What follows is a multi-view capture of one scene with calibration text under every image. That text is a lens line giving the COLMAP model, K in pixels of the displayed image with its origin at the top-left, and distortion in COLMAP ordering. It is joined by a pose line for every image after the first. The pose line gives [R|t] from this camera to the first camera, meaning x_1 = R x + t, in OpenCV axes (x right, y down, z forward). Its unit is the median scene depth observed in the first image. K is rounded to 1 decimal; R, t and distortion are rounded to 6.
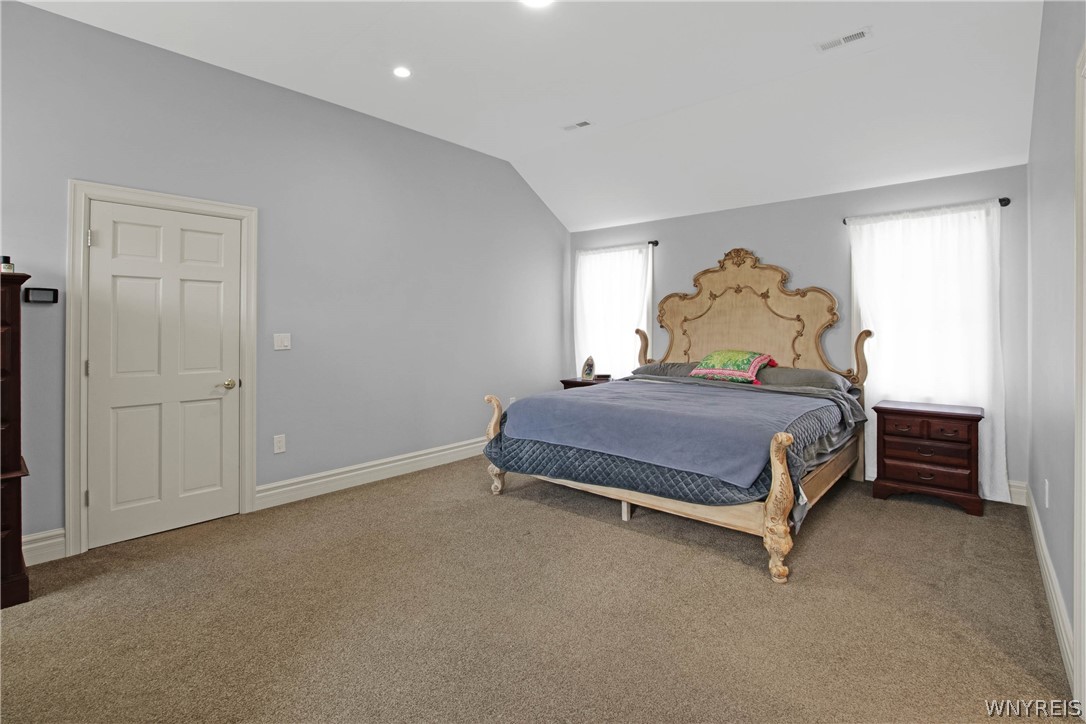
lens RADIAL K [[521.5, 0, 516.3], [0, 521.5, 329.5], [0, 0, 1]] dist [-0.016762, 0.003672]
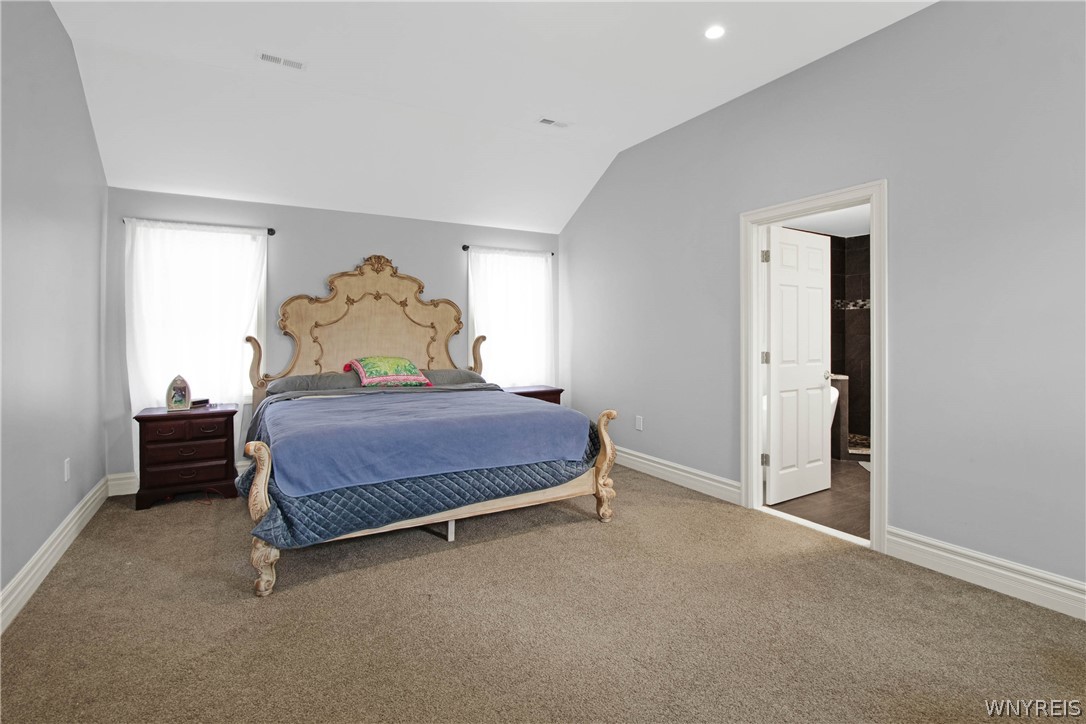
lens RADIAL K [[521.5, 0, 535.4], [0, 521.5, 339.1], [0, 0, 1]] dist [-0.016762, 0.003672]
pose [[0.308188, -0.010858, 0.951263, -0.457707], [0.007253, 0.999933, 0.009064, -0.000771], [-0.951298, 0.004106, 0.308246, 0.415014]]
